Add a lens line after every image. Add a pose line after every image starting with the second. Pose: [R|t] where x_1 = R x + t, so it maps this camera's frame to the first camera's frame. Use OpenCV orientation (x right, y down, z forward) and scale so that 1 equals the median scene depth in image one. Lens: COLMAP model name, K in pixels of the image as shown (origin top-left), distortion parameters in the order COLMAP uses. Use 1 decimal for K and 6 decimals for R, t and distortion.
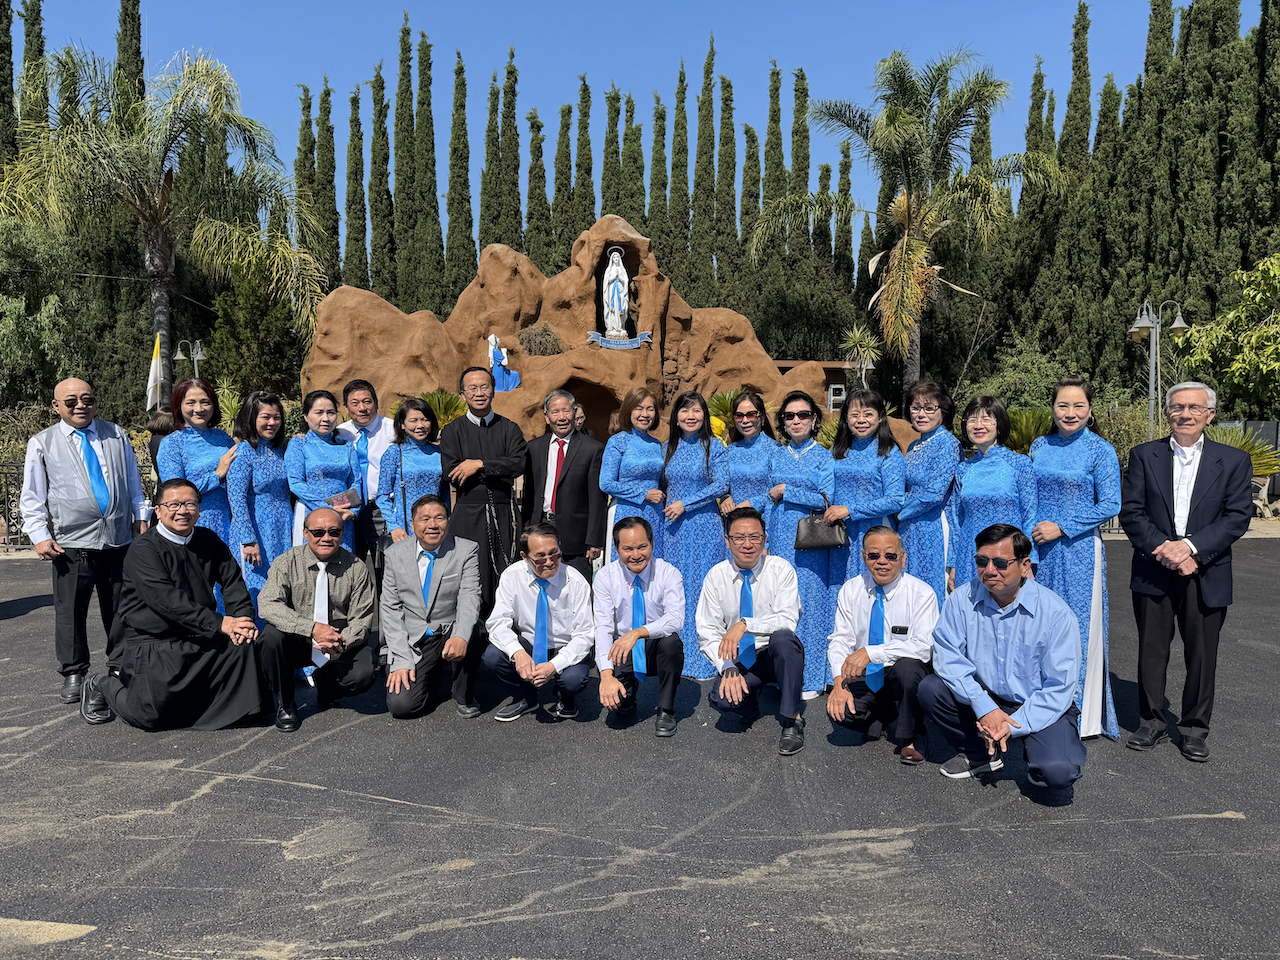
lens RADIAL K [[903.5, 0, 642.2], [0, 903.5, 495.4], [0, 0, 1]] dist [0.038674, -0.068964]
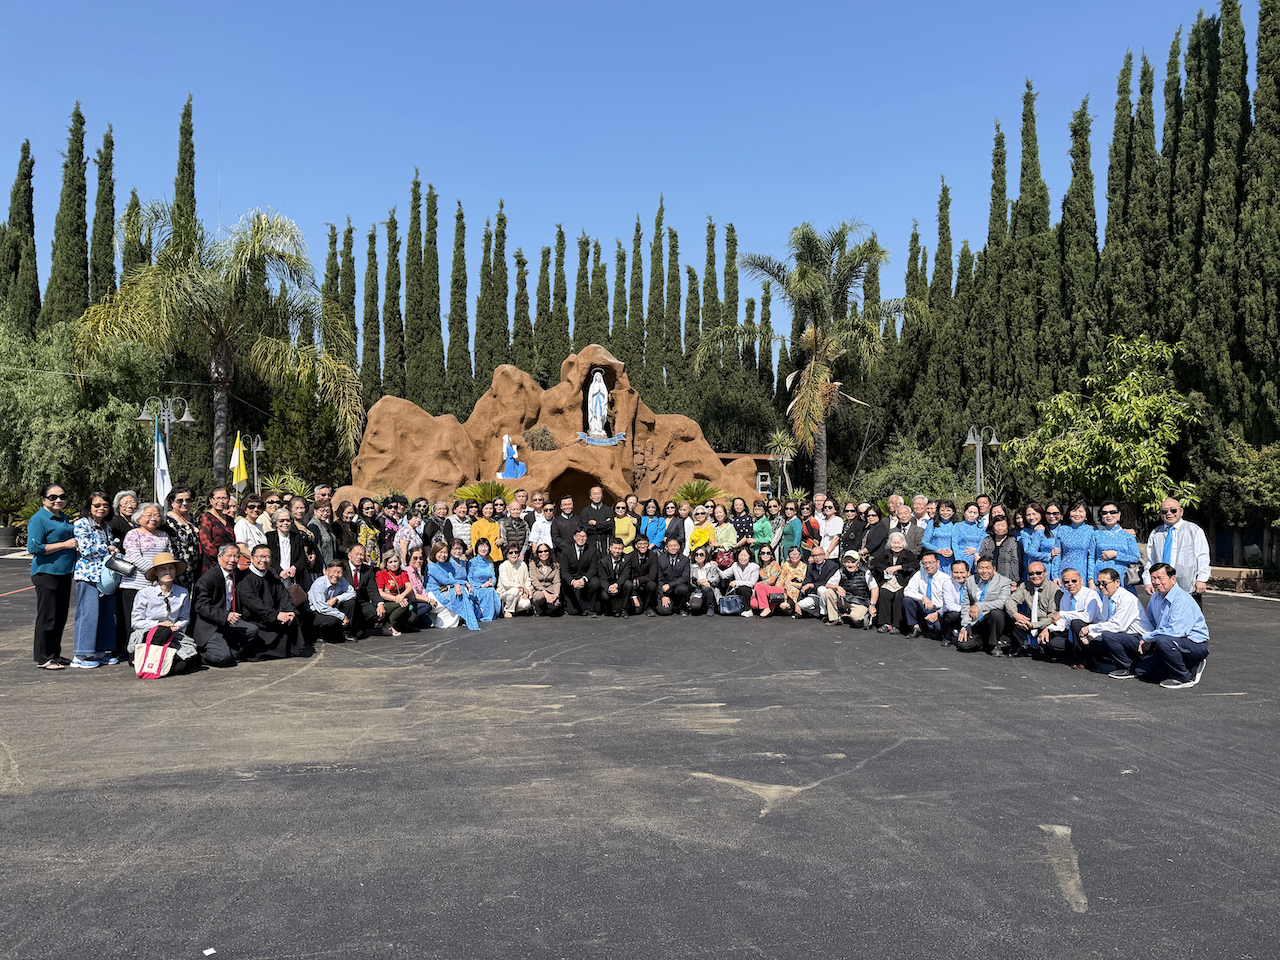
lens RADIAL K [[980.8, 0, 650.4], [0, 980.8, 465.0], [0, 0, 1]] dist [0.201025, -0.323265]
pose [[0.993558, 0.008319, 0.113021, -0.099143], [0.004244, 0.993871, -0.110468, 0.019253], [-0.113247, 0.110236, 0.987433, -0.347429]]
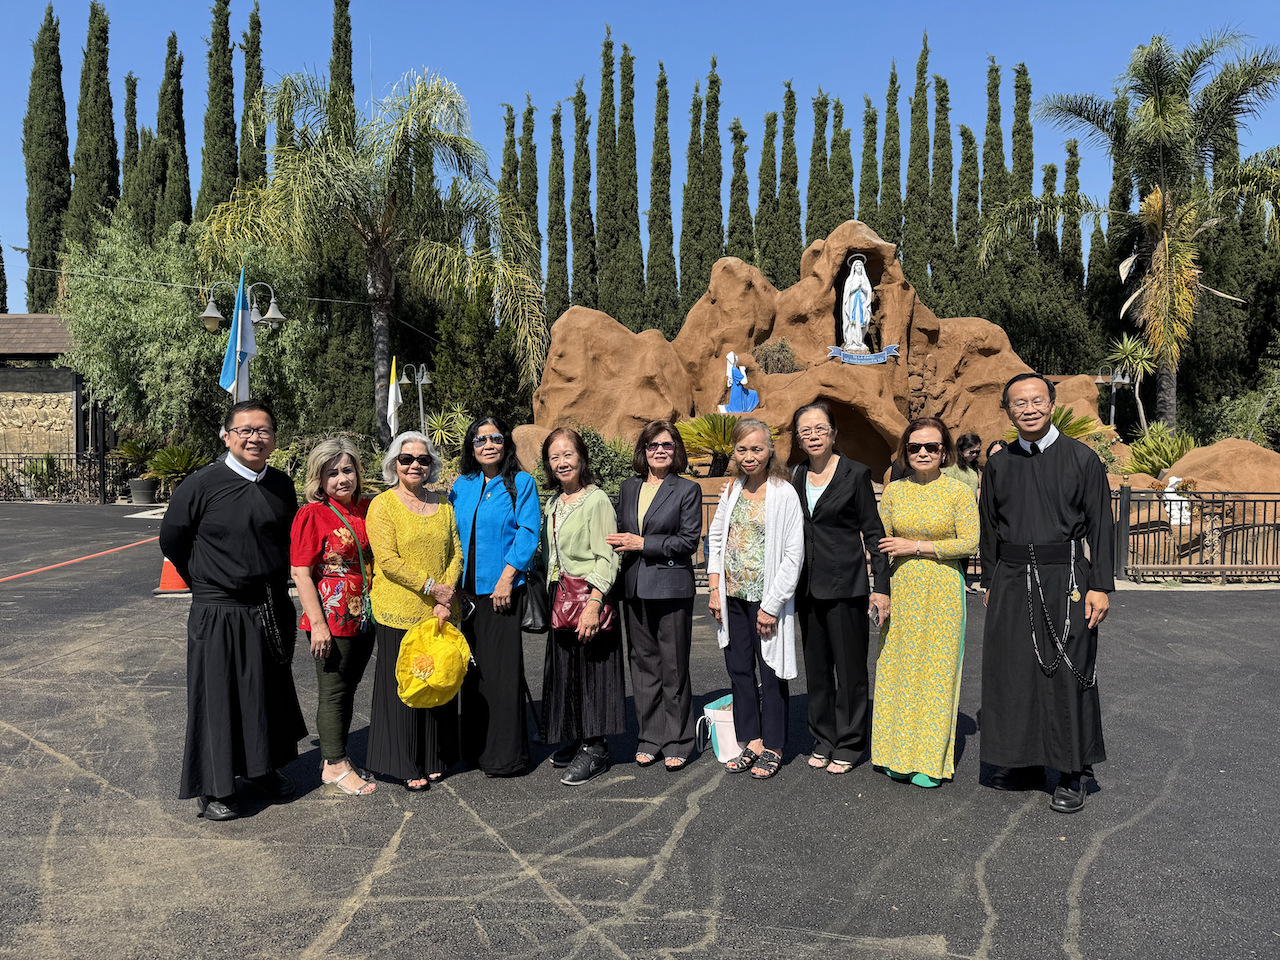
lens RADIAL K [[878.4, 0, 617.9], [0, 878.4, 498.8], [0, 0, 1]] dist [0.068726, -0.120879]
pose [[0.994035, 0.000378, -0.109058, -0.151913], [-0.002248, 0.999852, -0.017030, -0.007424], [0.109036, 0.017174, 0.993889, 0.064644]]
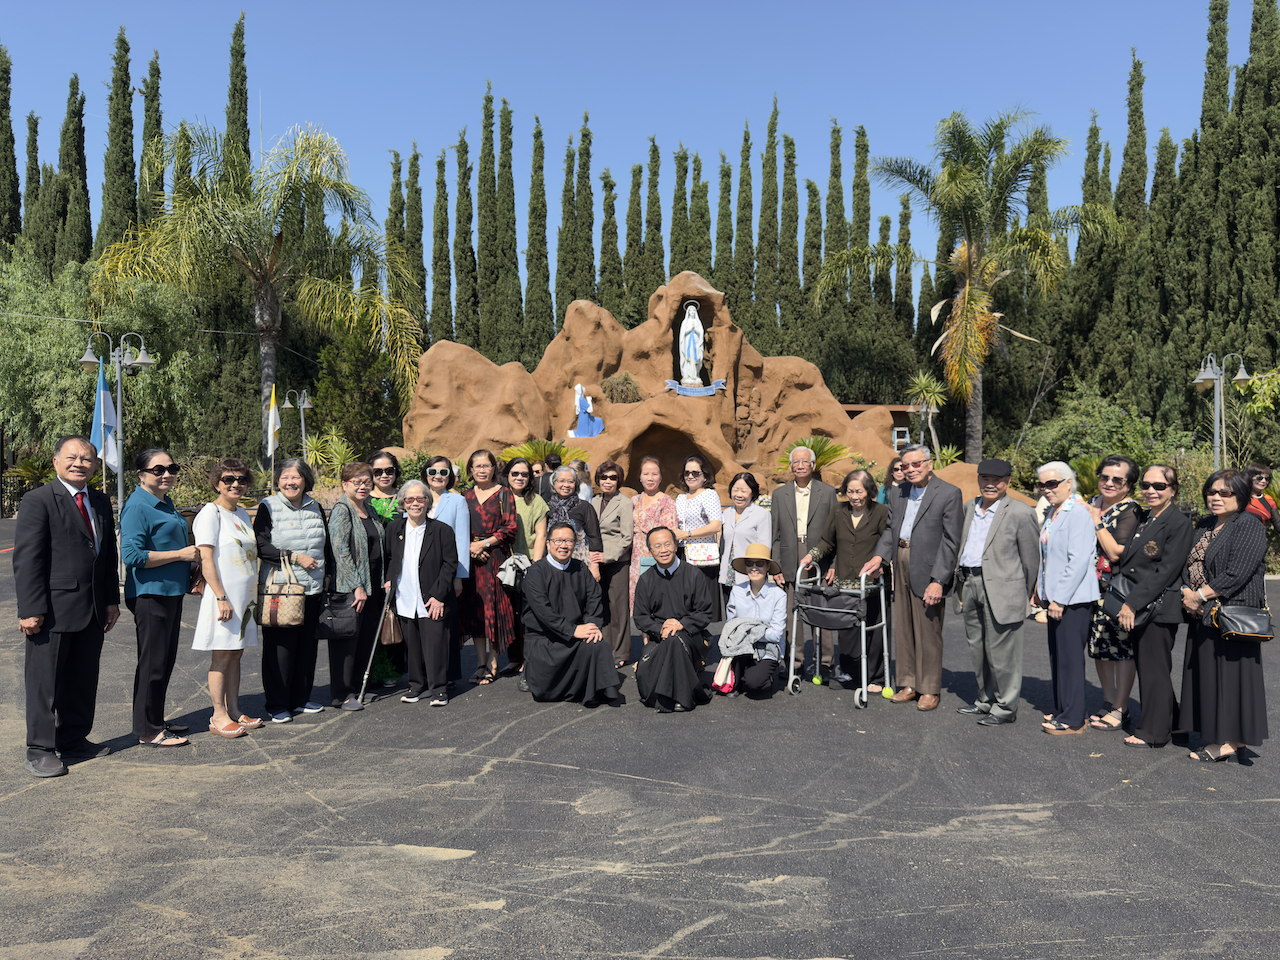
lens RADIAL K [[918.8, 0, 632.4], [0, 918.8, 497.9], [0, 0, 1]] dist [0.051915, -0.073231]
pose [[0.999020, 0.000255, -0.044261, -0.044479], [-0.001855, 0.999346, -0.036111, -0.003111], [0.044223, 0.036158, 0.998367, -0.066340]]
